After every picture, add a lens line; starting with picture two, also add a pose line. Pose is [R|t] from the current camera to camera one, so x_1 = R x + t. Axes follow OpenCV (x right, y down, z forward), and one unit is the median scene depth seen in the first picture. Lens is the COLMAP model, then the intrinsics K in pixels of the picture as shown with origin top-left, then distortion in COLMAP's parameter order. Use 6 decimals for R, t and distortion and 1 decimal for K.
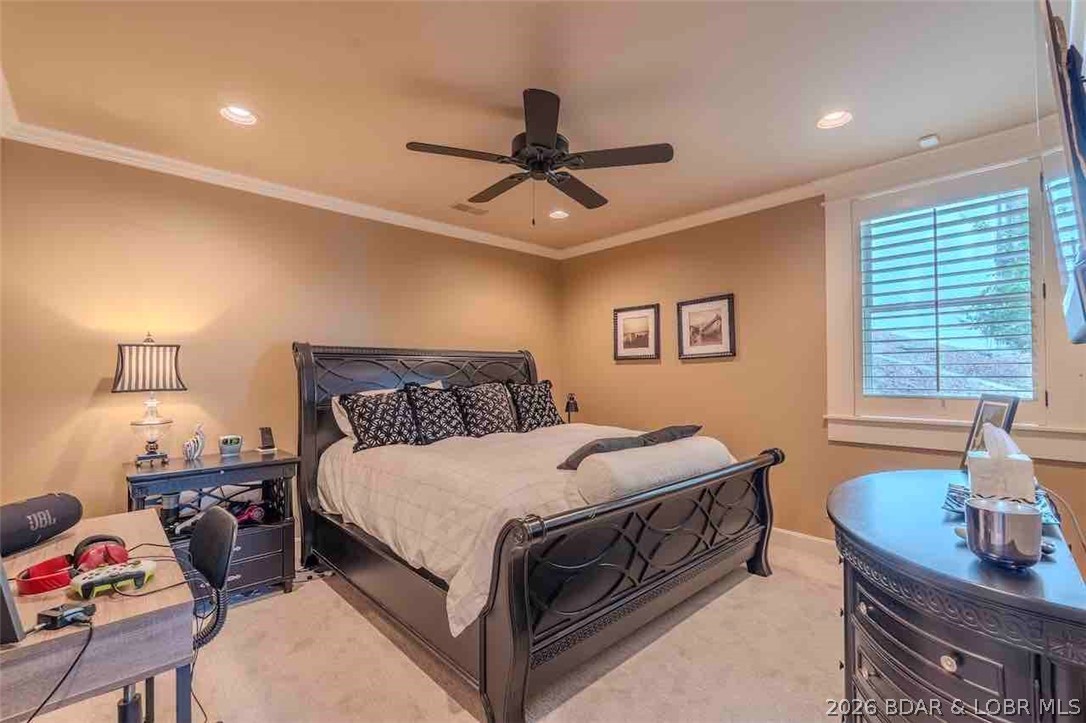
lens RADIAL K [[478.9, 0, 543.0], [0, 478.9, 361.5], [0, 0, 1]] dist [-0.001736, 0.000380]
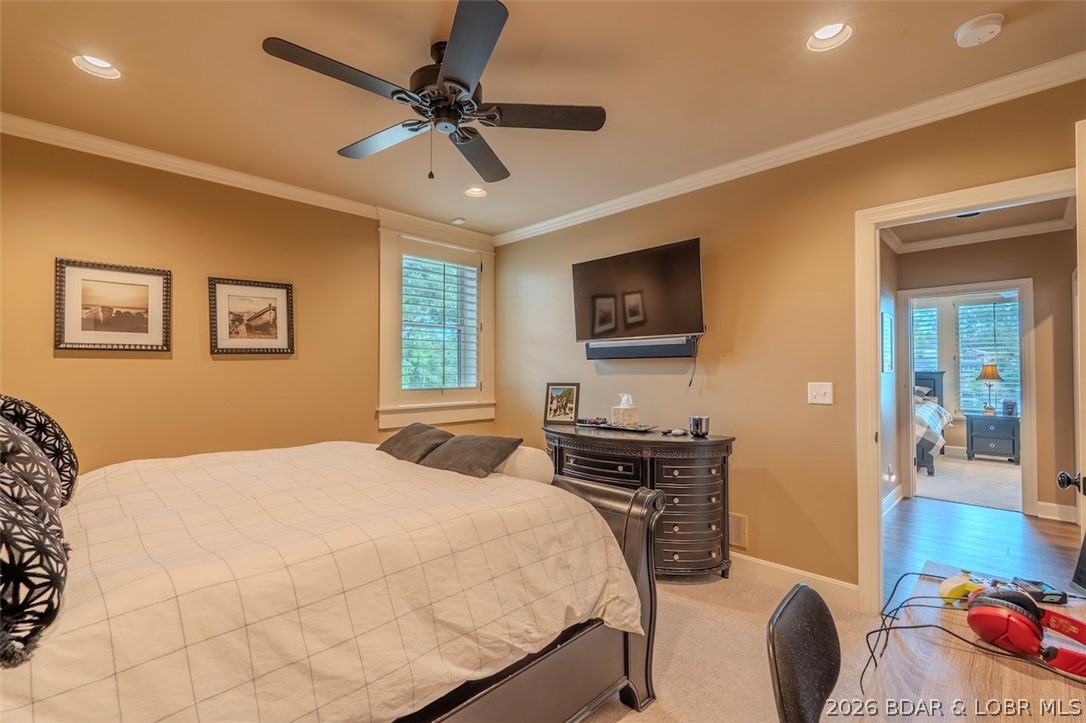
lens RADIAL K [[478.9, 0, 543.0], [0, 478.9, 361.5], [0, 0, 1]] dist [-0.001736, 0.000380]
pose [[-0.037260, 0.024429, 0.999007, -0.502619], [-0.023484, 0.999404, -0.025315, 0.014857], [-0.999030, -0.024404, -0.036664, 0.533770]]
